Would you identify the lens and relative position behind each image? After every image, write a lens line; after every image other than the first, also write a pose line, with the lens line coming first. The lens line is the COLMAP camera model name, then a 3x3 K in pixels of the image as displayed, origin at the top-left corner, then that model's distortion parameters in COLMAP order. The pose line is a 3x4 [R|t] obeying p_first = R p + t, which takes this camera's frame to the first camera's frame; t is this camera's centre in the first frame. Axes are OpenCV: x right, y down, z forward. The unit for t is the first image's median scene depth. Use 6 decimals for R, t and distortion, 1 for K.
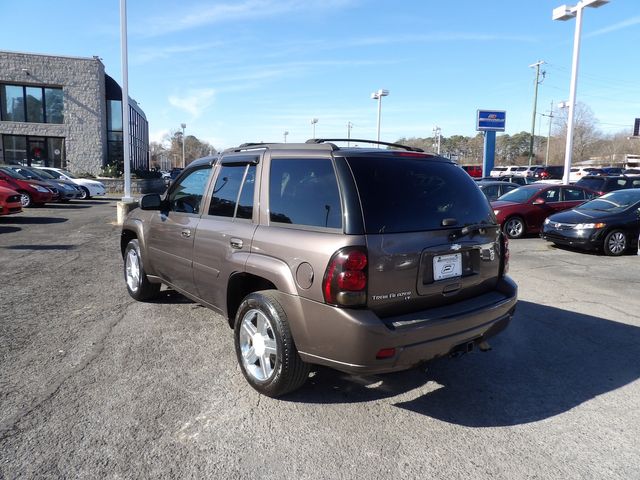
lens RADIAL K [[455.6, 0, 323.2], [0, 455.6, 234.2], [0, 0, 1]] dist [-0.017883, 0.024642]
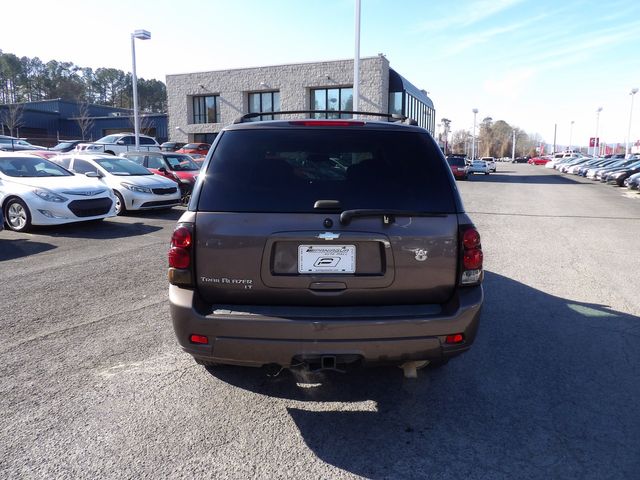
lens RADIAL K [[455.6, 0, 321.6], [0, 455.6, 237.0], [0, 0, 1]] dist [-0.017883, 0.024642]
pose [[0.794686, 0.079605, -0.601779, 0.101836], [-0.059493, 0.996805, 0.053296, -0.001527], [0.604099, -0.006552, 0.796883, 0.047189]]
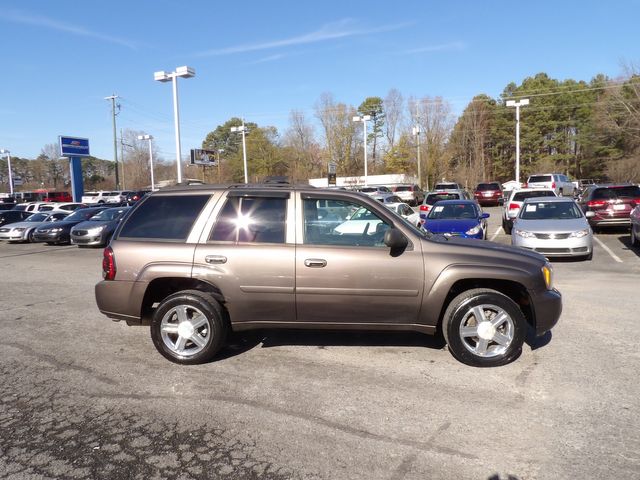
lens RADIAL K [[455.6, 0, 323.1], [0, 455.6, 235.8], [0, 0, 1]] dist [-0.017883, 0.024642]
pose [[0.634890, -0.099594, 0.766157, -0.160387], [0.135369, 0.990656, 0.016601, 0.006411], [-0.760651, 0.093174, 0.642440, -0.107792]]
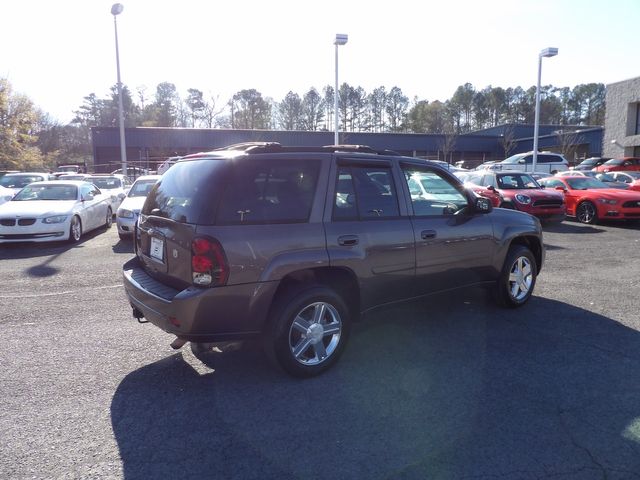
lens RADIAL K [[455.6, 0, 321.0], [0, 455.6, 235.2], [0, 0, 1]] dist [-0.017883, 0.024642]
pose [[-0.043752, 0.095641, -0.994454, 0.196574], [-0.114430, 0.988376, 0.100091, -0.017940], [0.992467, 0.118174, -0.032299, 0.198895]]
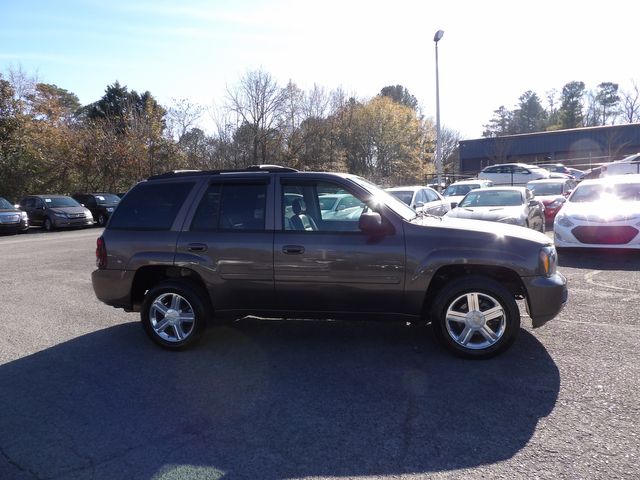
lens RADIAL K [[455.6, 0, 319.5], [0, 455.6, 234.5], [0, 0, 1]] dist [-0.017883, 0.024642]
pose [[-0.782653, 0.054547, -0.620063, 0.114788], [-0.058329, 0.985343, 0.160305, -0.041383], [0.619719, 0.161631, -0.768000, 0.387096]]
